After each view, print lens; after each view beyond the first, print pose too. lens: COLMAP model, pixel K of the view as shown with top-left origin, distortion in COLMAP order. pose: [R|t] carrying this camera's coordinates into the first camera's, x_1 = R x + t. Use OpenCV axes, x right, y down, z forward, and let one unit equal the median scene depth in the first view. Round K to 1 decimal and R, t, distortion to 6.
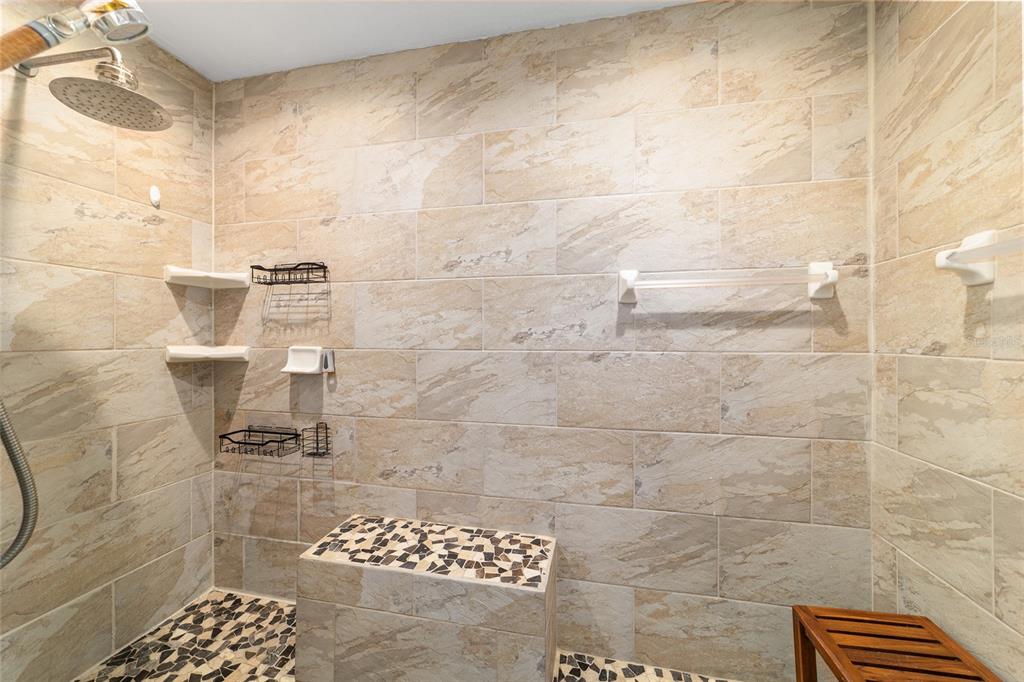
lens RADIAL K [[392.9, 0, 514.8], [0, 392.9, 339.9], [0, 0, 1]] dist [-0.011632, 0.004824]
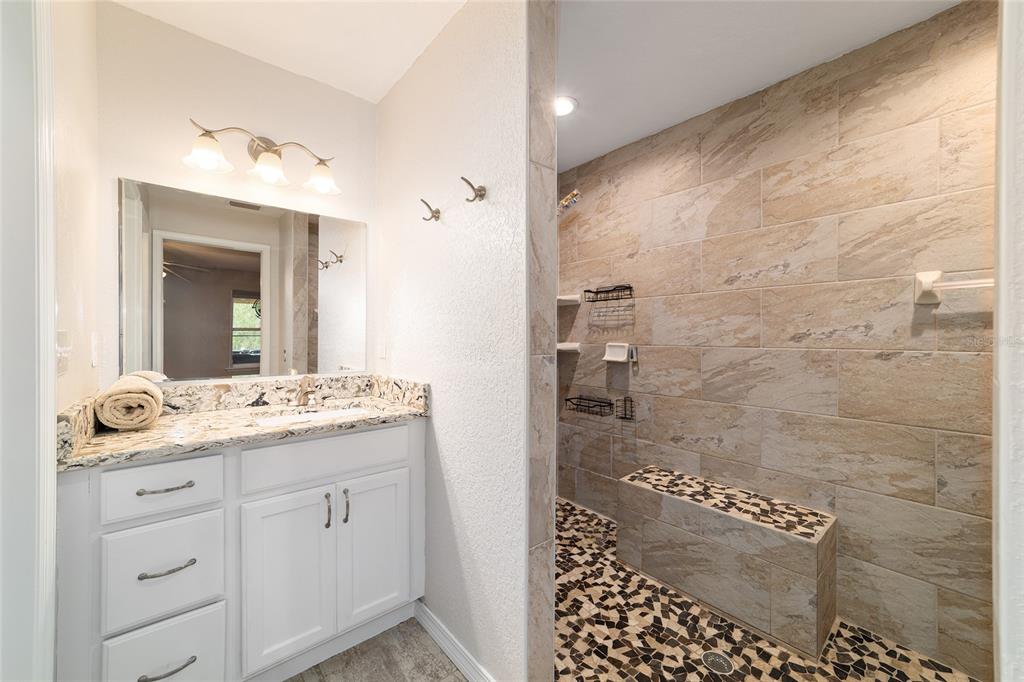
lens RADIAL K [[392.9, 0, 507.3], [0, 392.9, 338.2], [0, 0, 1]] dist [-0.011632, 0.004824]
pose [[0.780469, 0.002135, -0.625191, 0.065868], [-0.002660, 0.999996, 0.000094, -0.001608], [0.625189, 0.001590, 0.780472, -0.453747]]
